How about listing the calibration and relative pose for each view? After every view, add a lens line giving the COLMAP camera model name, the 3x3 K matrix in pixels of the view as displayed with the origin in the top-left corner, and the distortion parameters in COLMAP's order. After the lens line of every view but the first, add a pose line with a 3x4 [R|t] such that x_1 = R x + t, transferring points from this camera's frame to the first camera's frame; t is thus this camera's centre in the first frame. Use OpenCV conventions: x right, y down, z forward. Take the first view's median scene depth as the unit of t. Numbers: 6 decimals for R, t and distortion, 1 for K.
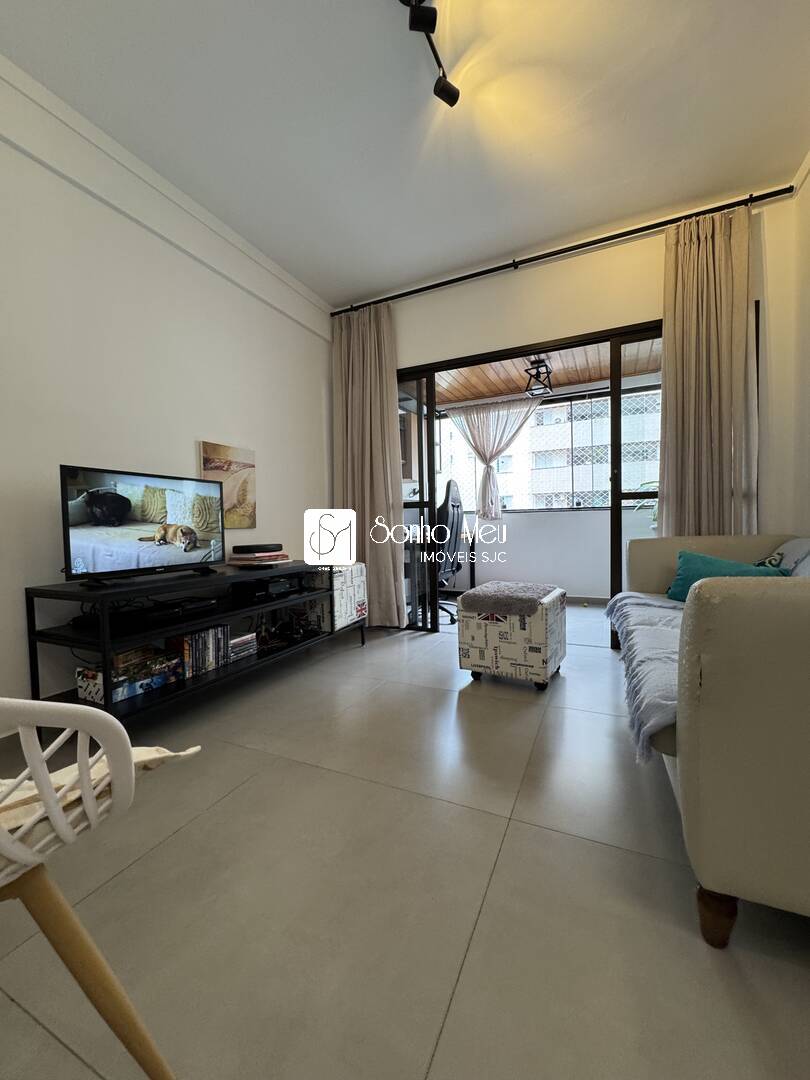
lens RADIAL K [[428.8, 0, 405.3], [0, 428.8, 540.7], [0, 0, 1]] dist [-0.002567, 0.000328]
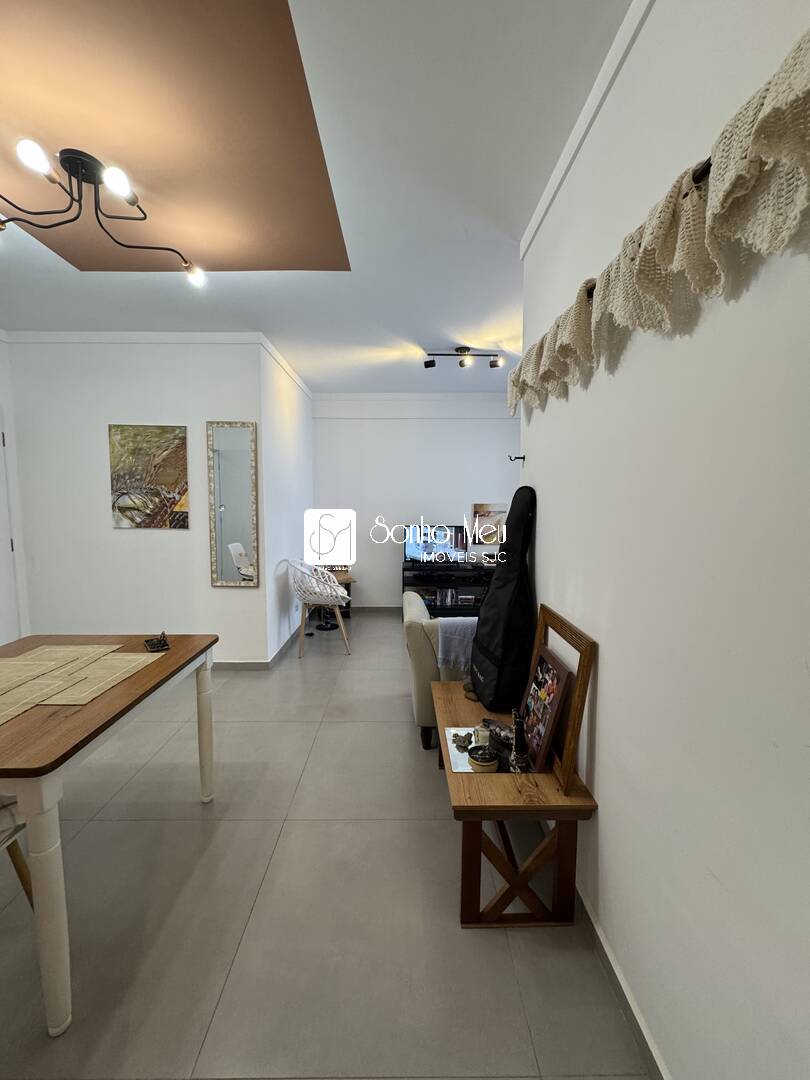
lens RADIAL K [[428.8, 0, 406.4], [0, 428.8, 539.6], [0, 0, 1]] dist [-0.002567, 0.000328]
pose [[0.435558, 0.102381, -0.894319, 1.252817], [-0.045476, 0.994745, 0.091730, -0.224259], [0.899011, 0.000716, 0.437925, -0.231106]]
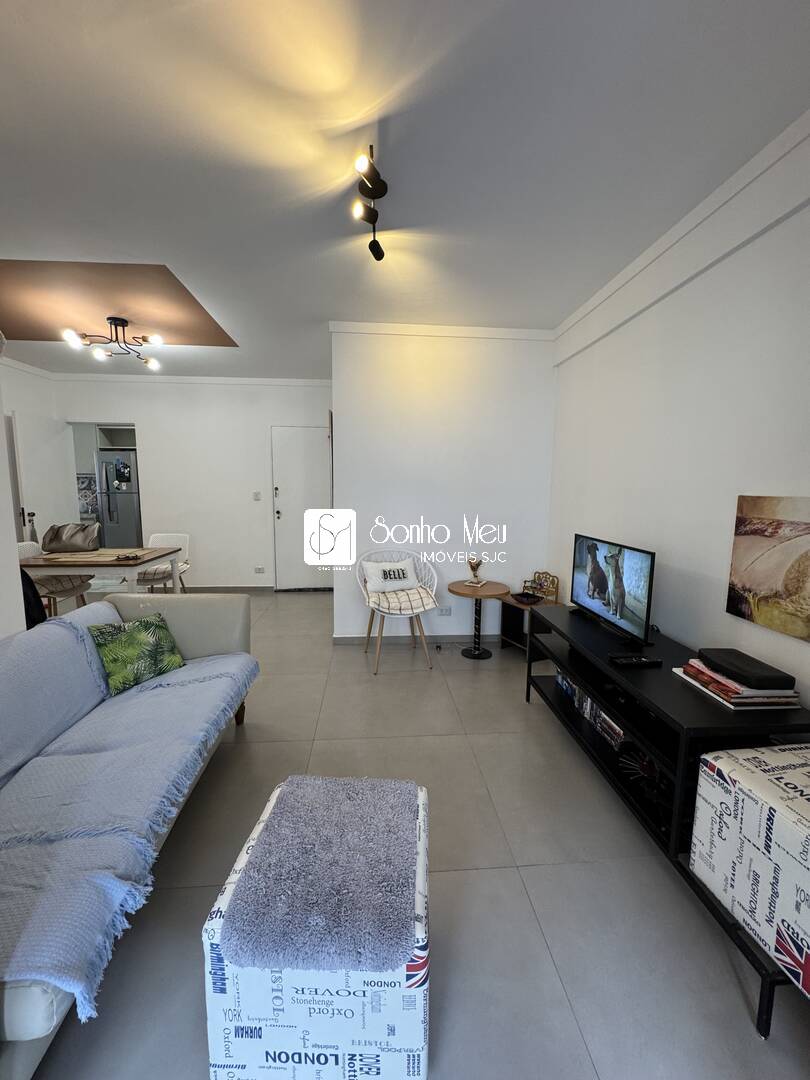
lens RADIAL K [[428.8, 0, 407.6], [0, 428.8, 537.2], [0, 0, 1]] dist [-0.002567, 0.000328]
pose [[-0.861692, 0.071114, -0.502424, 0.363587], [-0.011819, 0.987050, 0.159980, -0.260038], [0.507294, 0.143792, -0.849692, 1.280764]]
